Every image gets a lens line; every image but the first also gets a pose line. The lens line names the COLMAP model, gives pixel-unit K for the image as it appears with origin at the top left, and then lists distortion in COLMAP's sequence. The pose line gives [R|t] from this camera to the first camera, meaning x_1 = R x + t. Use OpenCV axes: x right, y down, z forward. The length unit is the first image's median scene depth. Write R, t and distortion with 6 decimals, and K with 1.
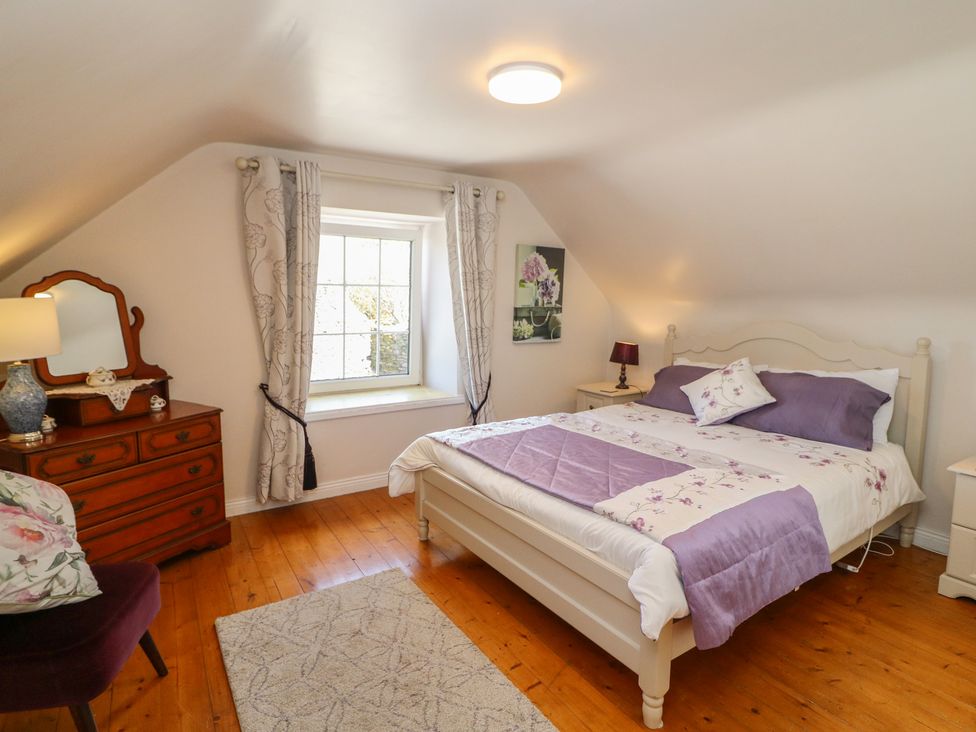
lens RADIAL K [[538.0, 0, 488.7], [0, 538.0, 354.3], [0, 0, 1]] dist [0.003363, -0.016568]
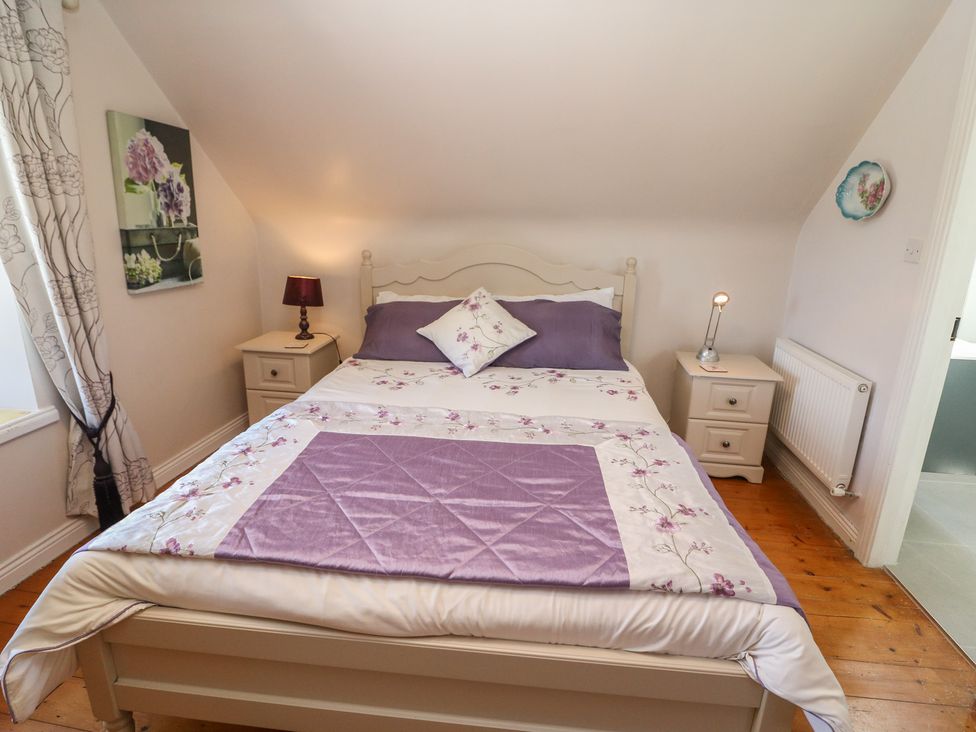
lens RADIAL K [[515.1, 0, 492.4], [0, 515.1, 357.8], [0, 0, 1]] dist [-0.000771, -0.013623]
pose [[0.638932, -0.195446, 0.744021, -0.126534], [0.064037, 0.977343, 0.201744, -0.039499], [-0.766593, -0.081255, 0.636971, 0.351765]]
